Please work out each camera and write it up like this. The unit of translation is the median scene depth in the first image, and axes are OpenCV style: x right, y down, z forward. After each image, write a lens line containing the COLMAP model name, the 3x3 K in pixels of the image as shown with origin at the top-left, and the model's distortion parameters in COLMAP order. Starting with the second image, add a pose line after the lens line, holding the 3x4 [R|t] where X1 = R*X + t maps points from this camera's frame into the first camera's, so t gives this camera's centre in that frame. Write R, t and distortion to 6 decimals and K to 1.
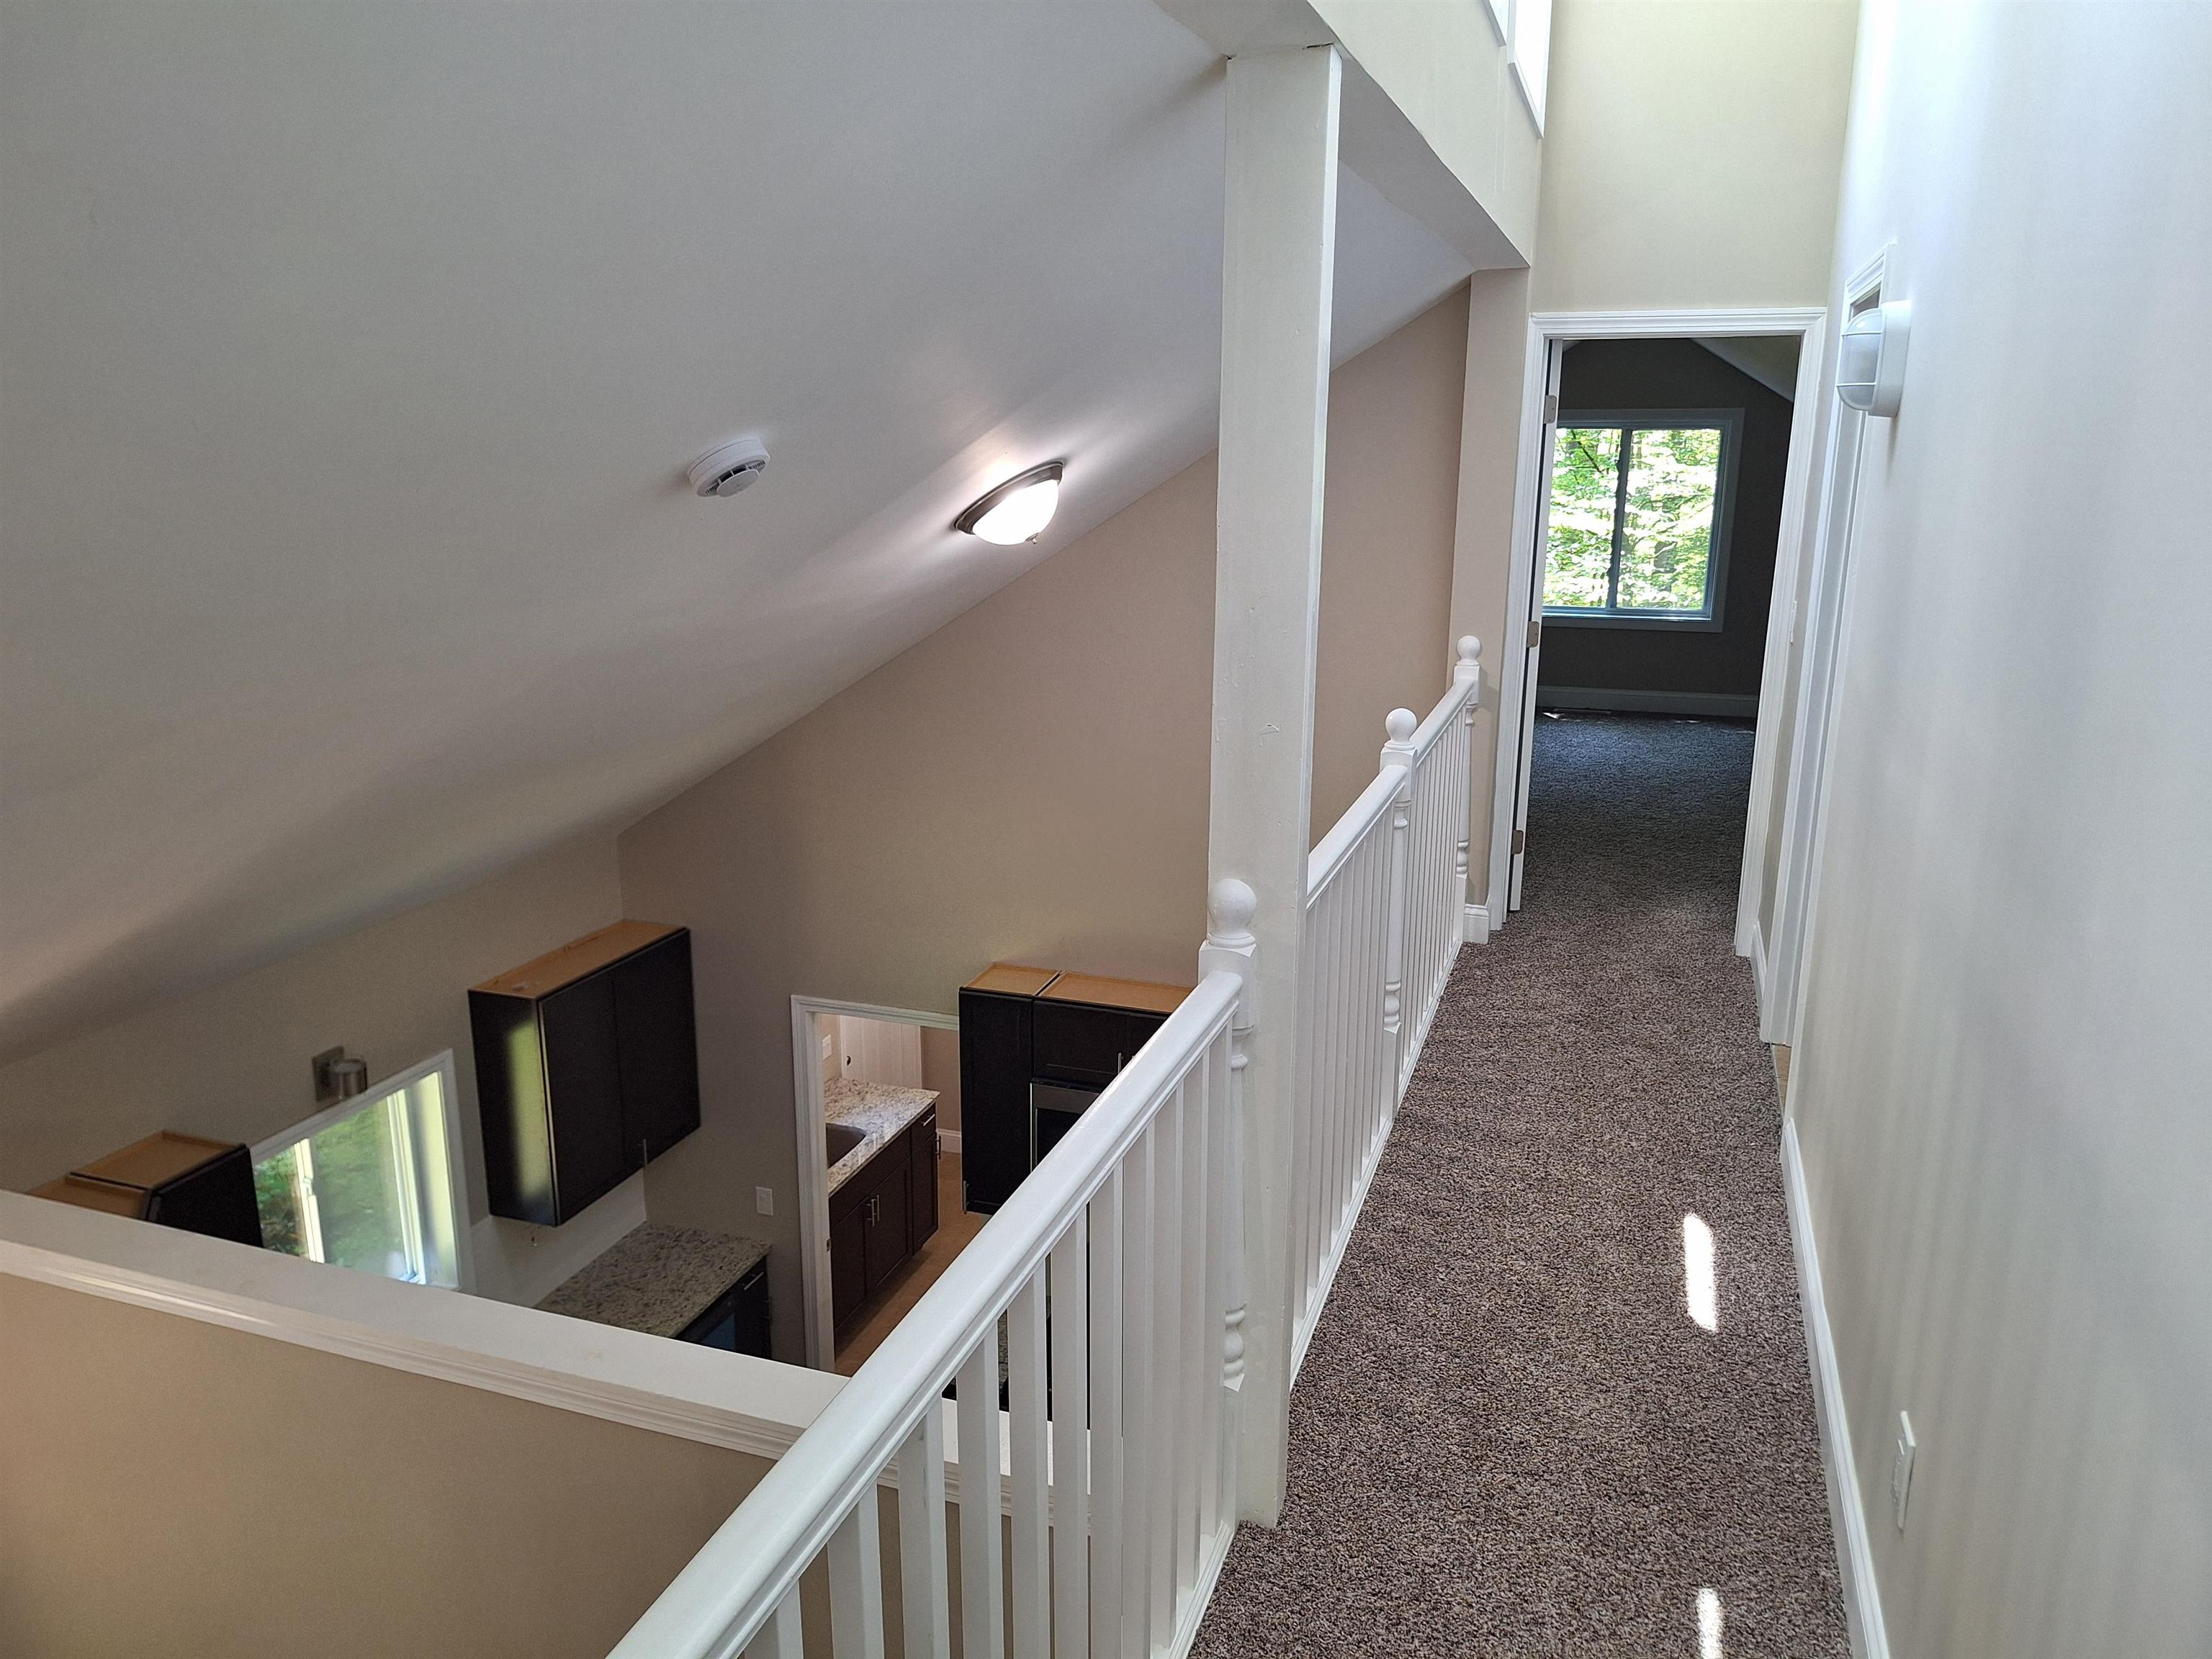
lens RADIAL K [[1552.0, 0, 1105.8], [0, 1552.0, 830.3], [0, 0, 1]] dist [0.039671, -0.000026]
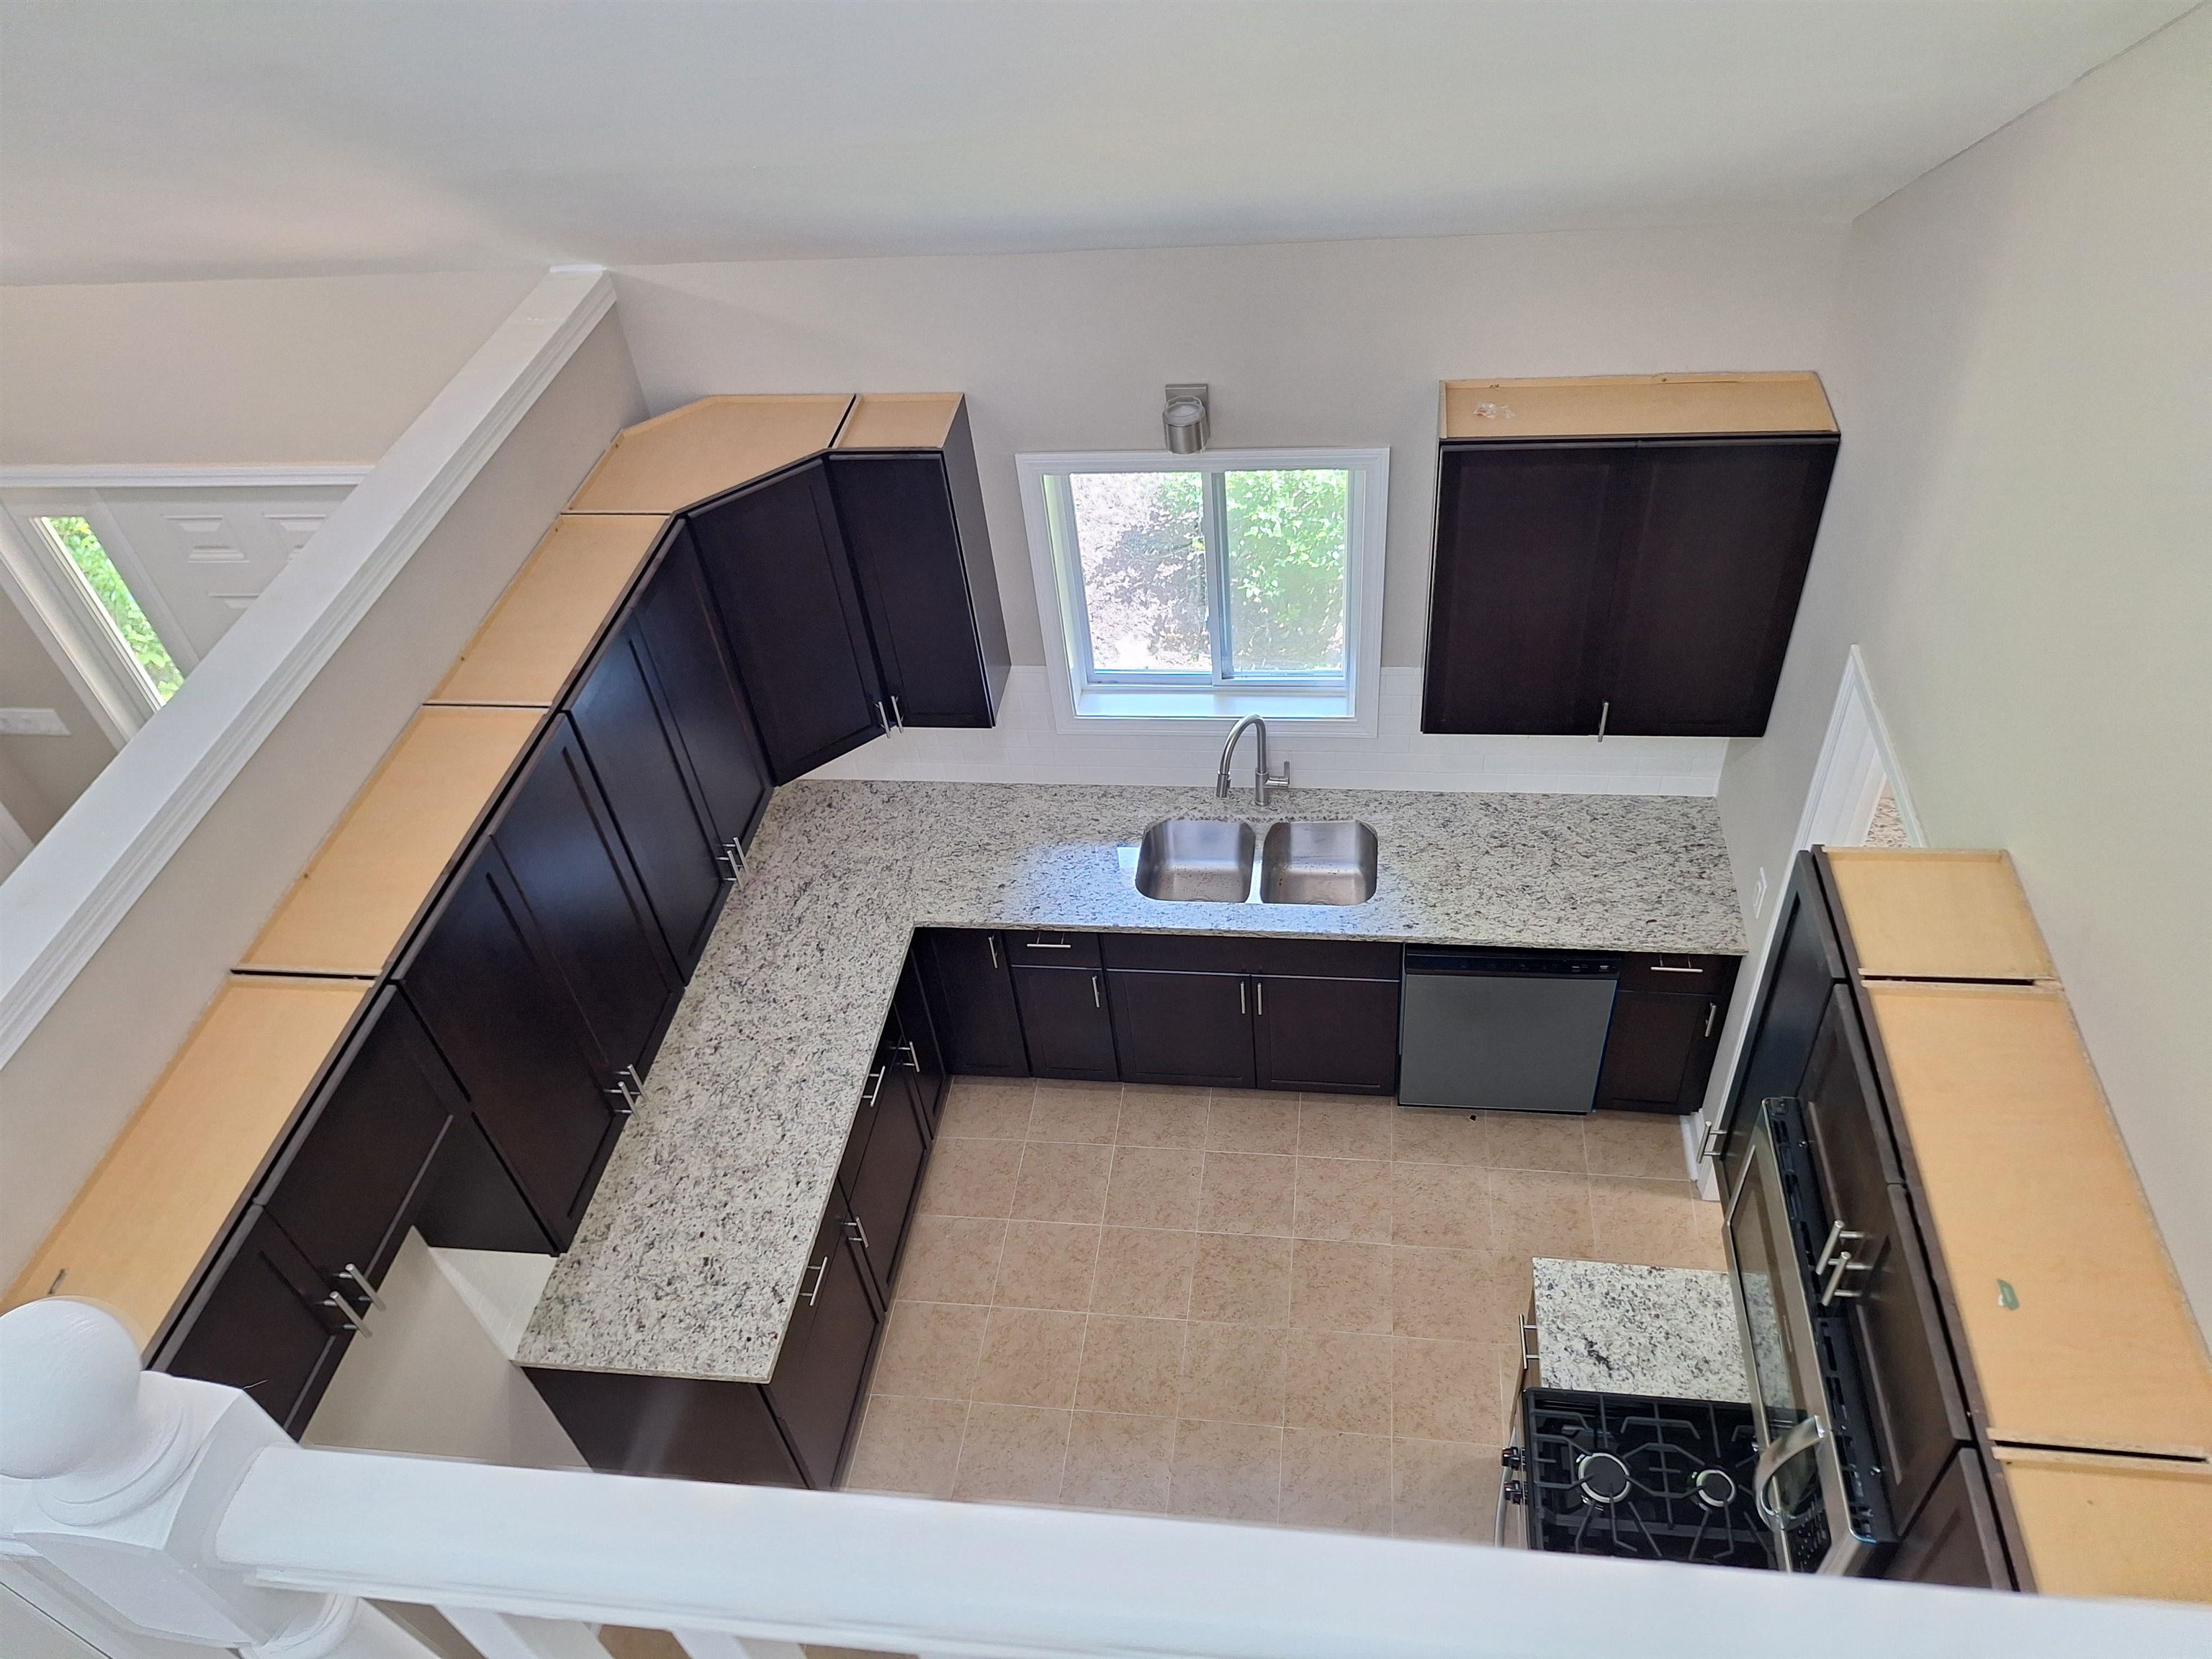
lens RADIAL K [[1552.0, 0, 1113.2], [0, 1552.0, 829.0], [0, 0, 1]] dist [0.039671, -0.000026]
pose [[0.209639, 0.649952, -0.730488, 0.180858], [-0.150998, 0.759648, 0.632562, -0.149685], [0.966049, -0.022307, 0.257394, 0.617334]]
